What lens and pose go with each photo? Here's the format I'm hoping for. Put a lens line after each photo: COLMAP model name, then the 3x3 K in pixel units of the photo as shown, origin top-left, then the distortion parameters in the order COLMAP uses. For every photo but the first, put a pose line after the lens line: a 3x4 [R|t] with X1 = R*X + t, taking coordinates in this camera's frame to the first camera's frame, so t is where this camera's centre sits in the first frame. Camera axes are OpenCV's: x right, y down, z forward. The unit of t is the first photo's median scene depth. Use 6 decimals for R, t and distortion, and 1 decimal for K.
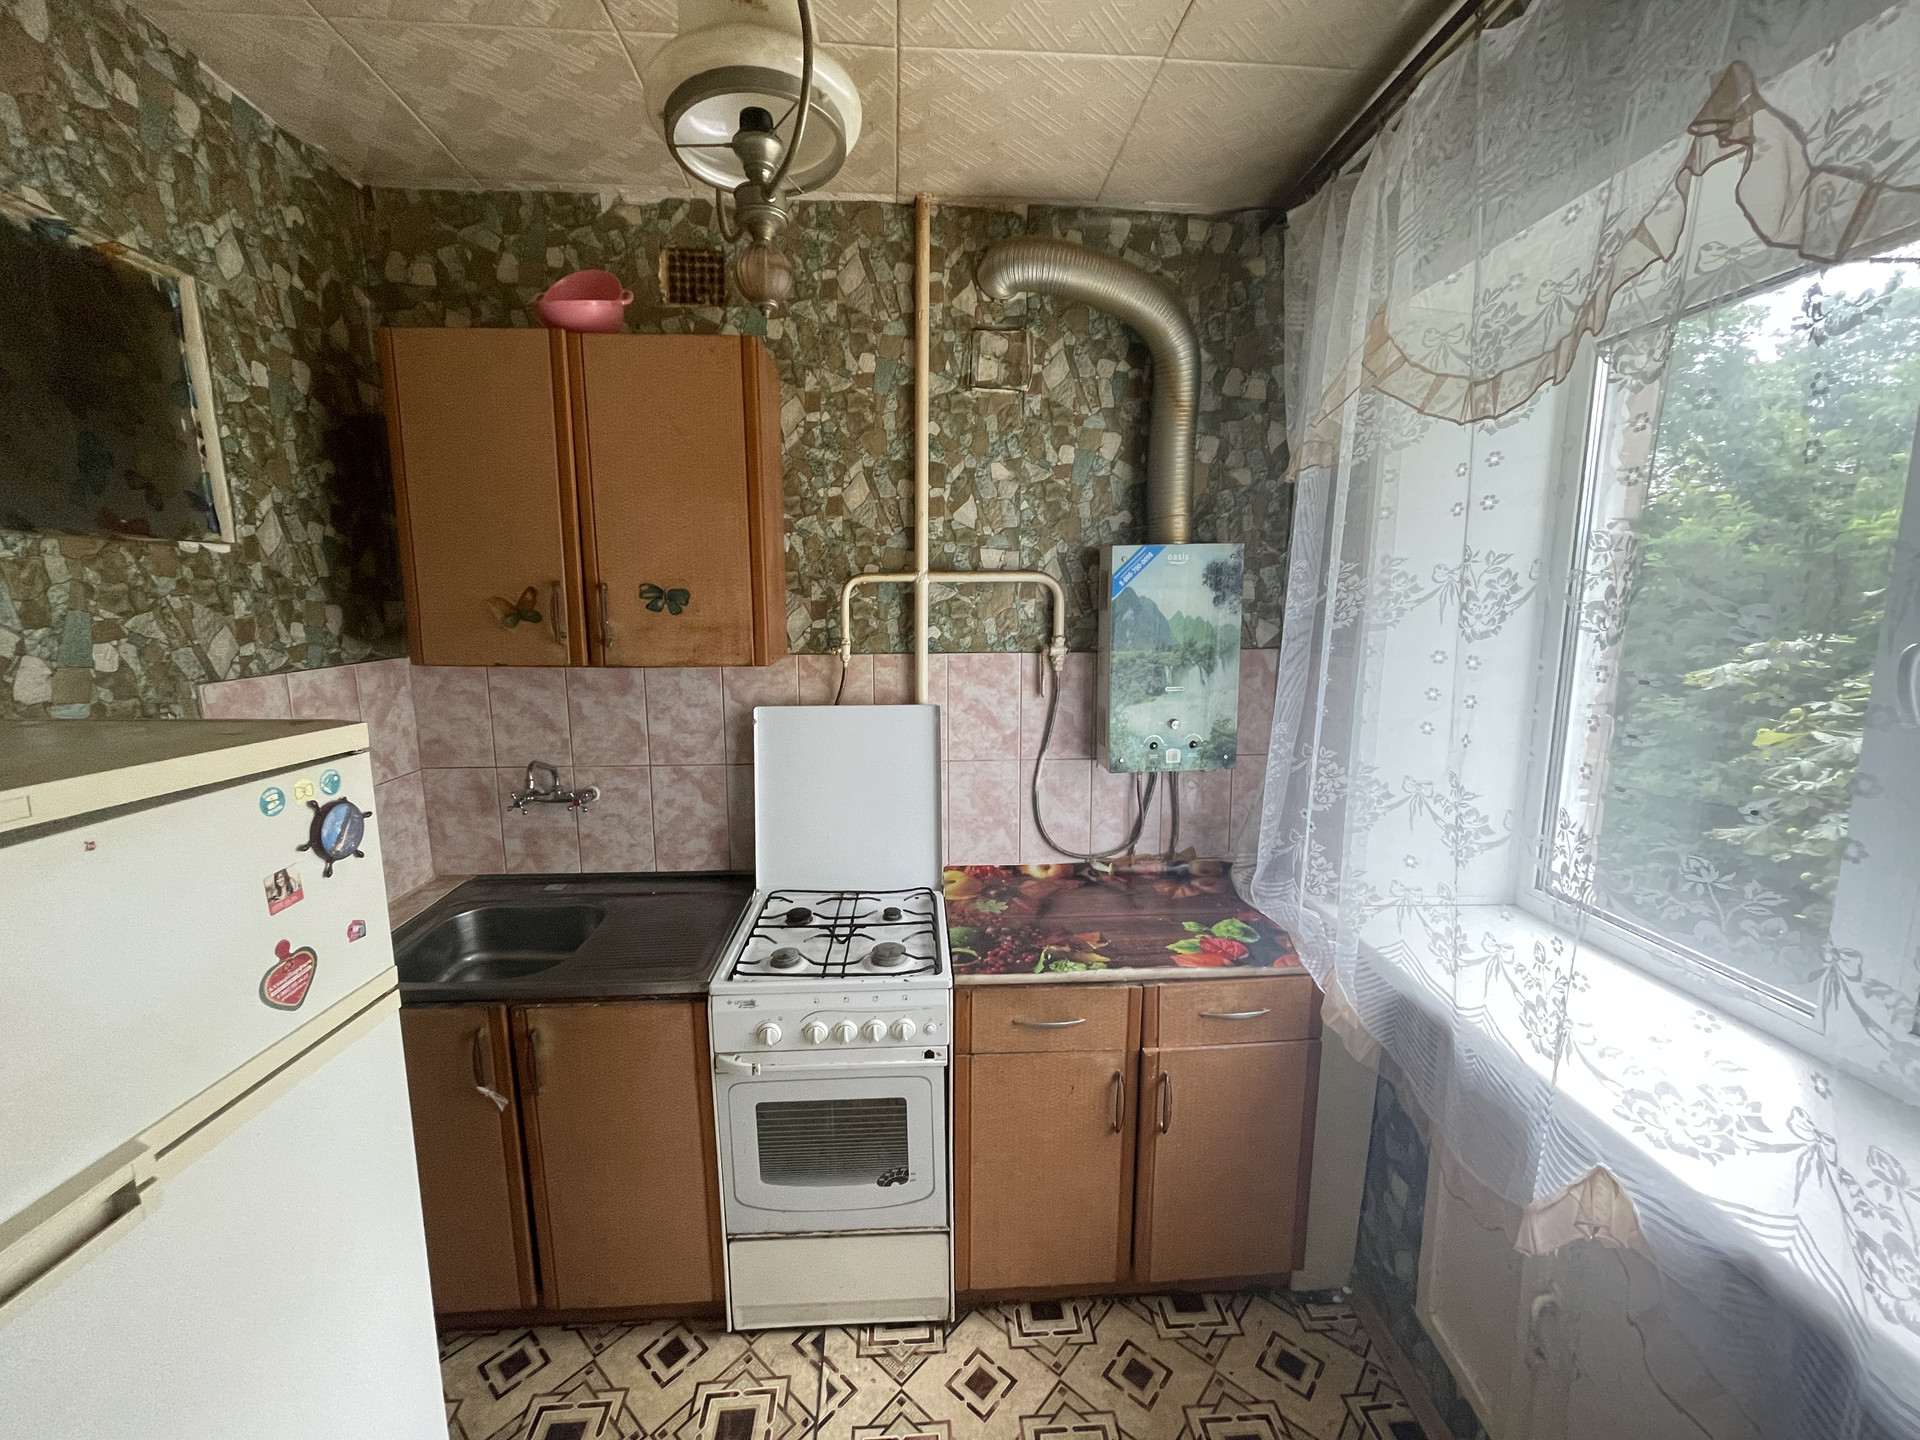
lens RADIAL K [[768.8, 0, 965.8], [0, 768.8, 716.5], [0, 0, 1]] dist [0.000905, -0.000177]
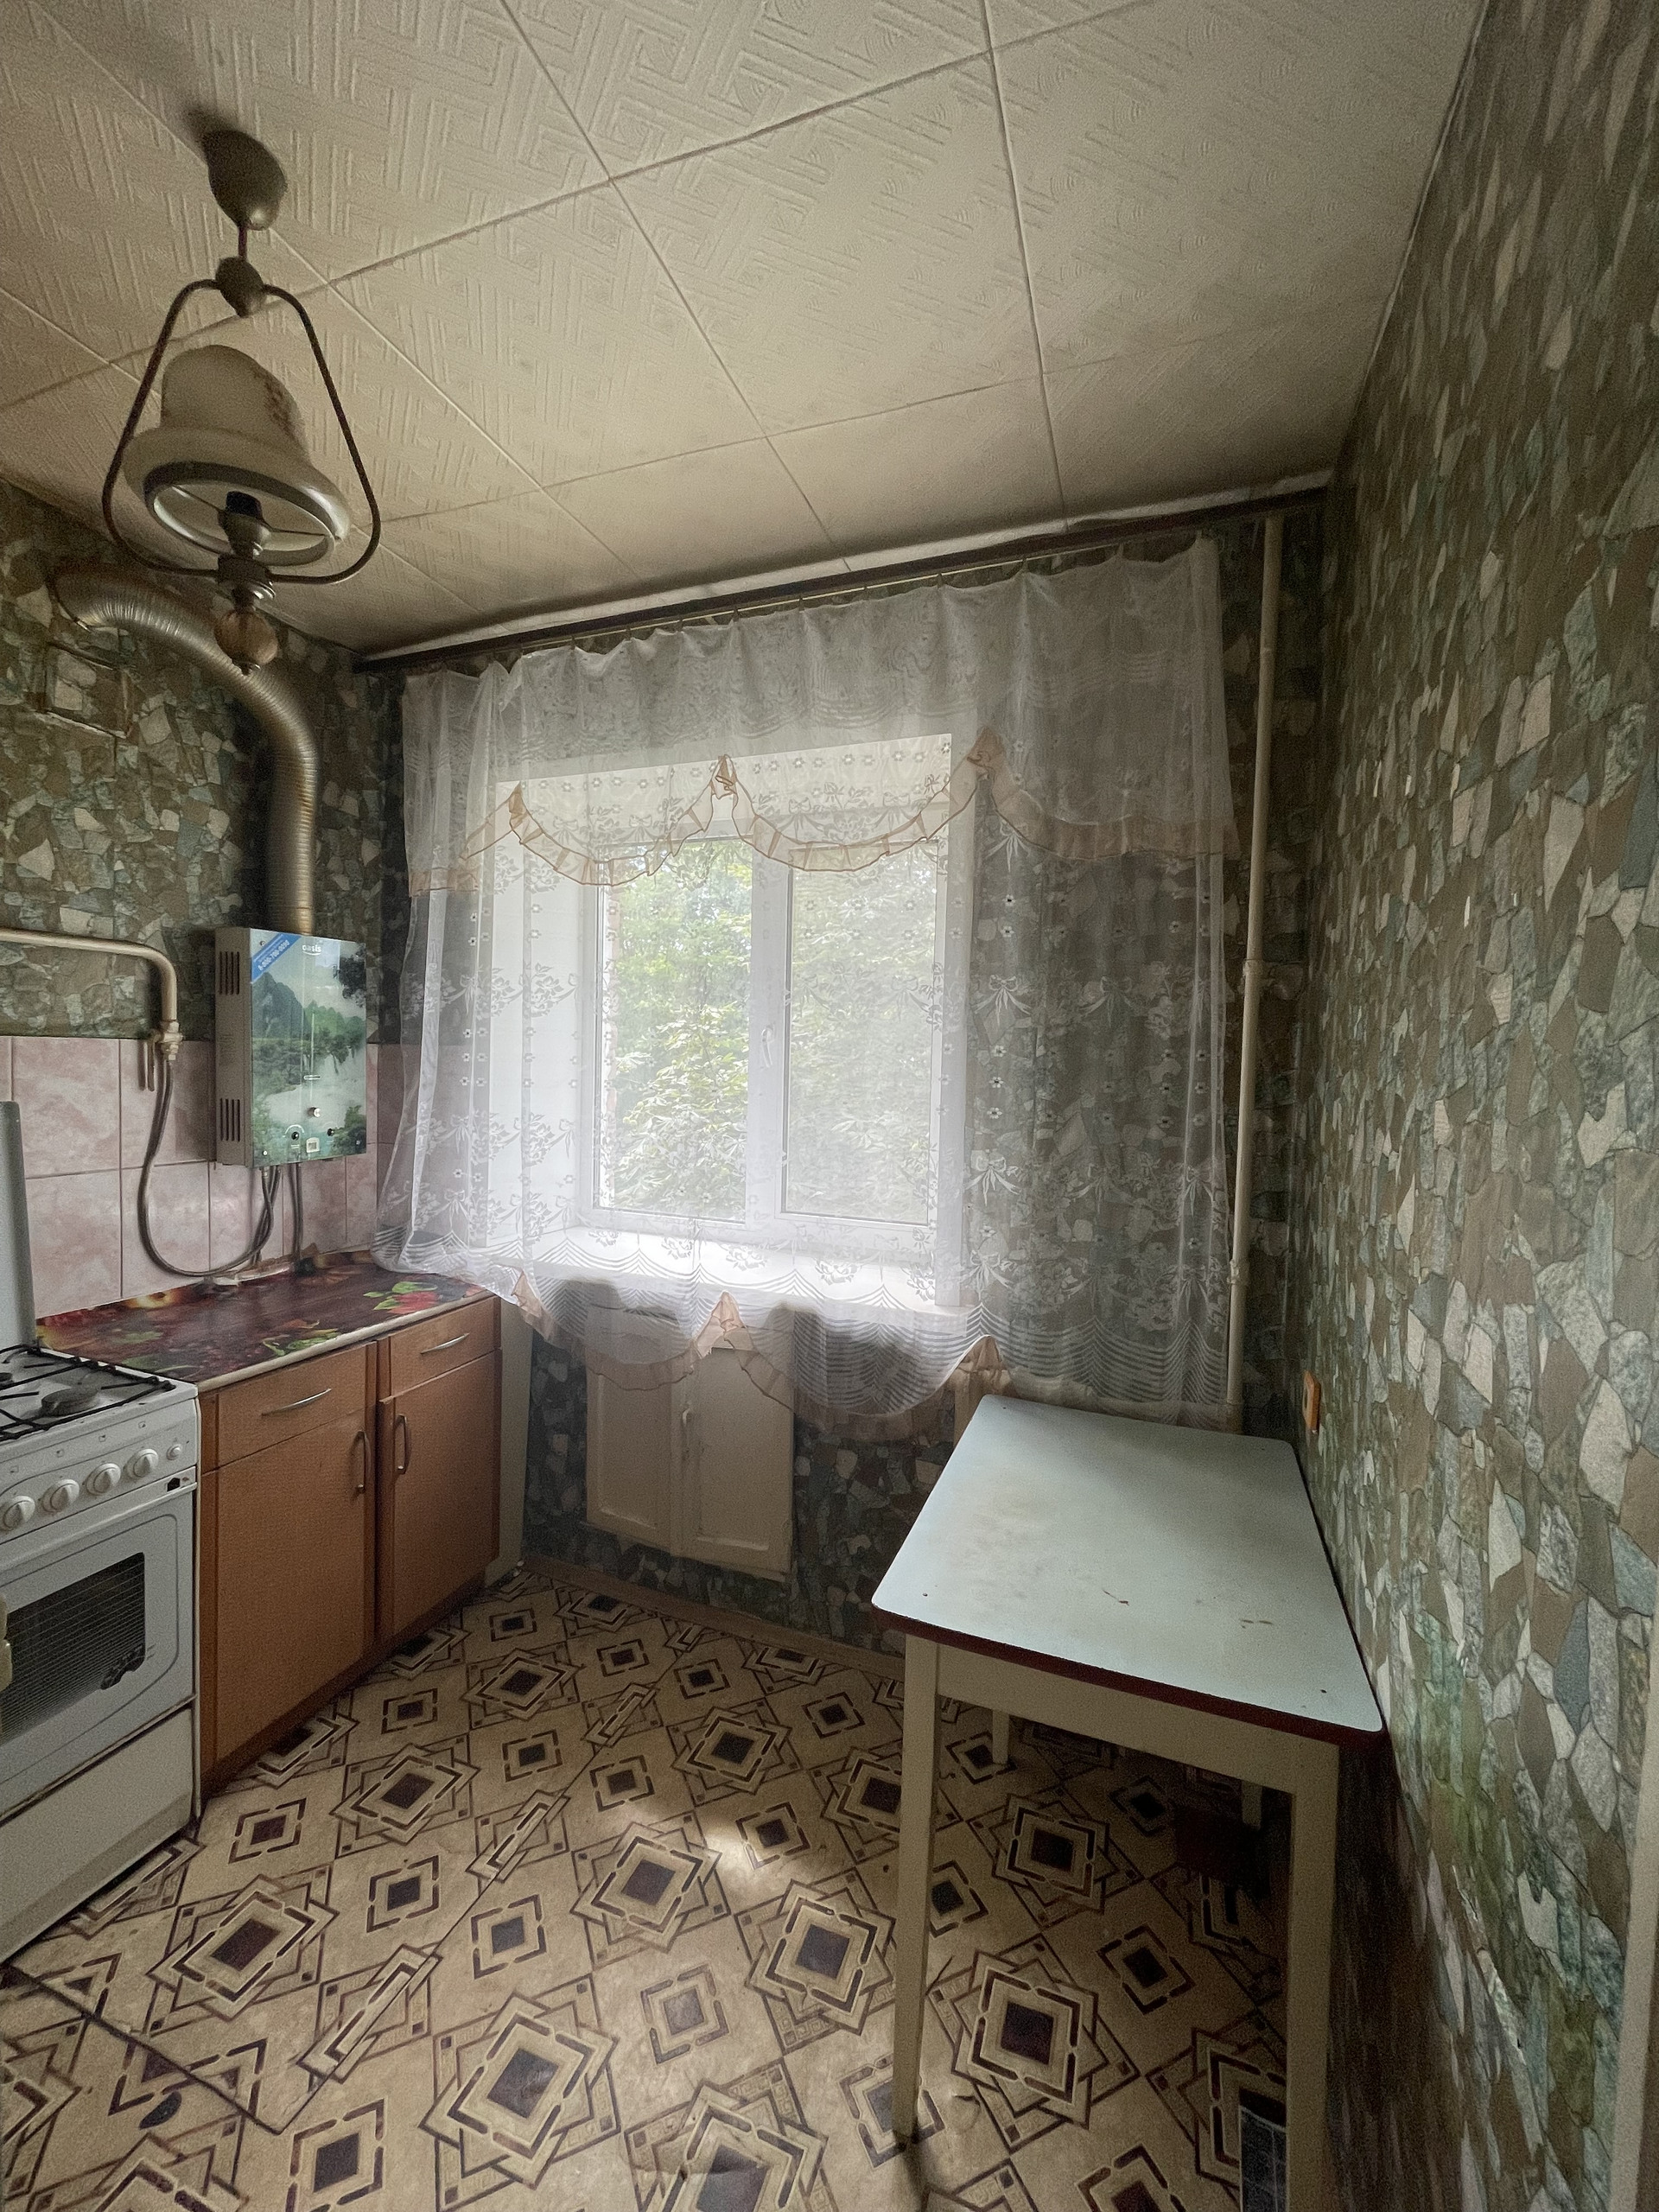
lens RADIAL K [[895.4, 0, 820.7], [0, 895.4, 1101.6], [0, 0, 1]] dist [0.015908, -0.009284]
pose [[0.418757, -0.027644, 0.907677, -0.528662], [0.114498, 0.993167, -0.022576, 0.100280], [-0.900851, 0.113381, 0.419061, -0.095467]]
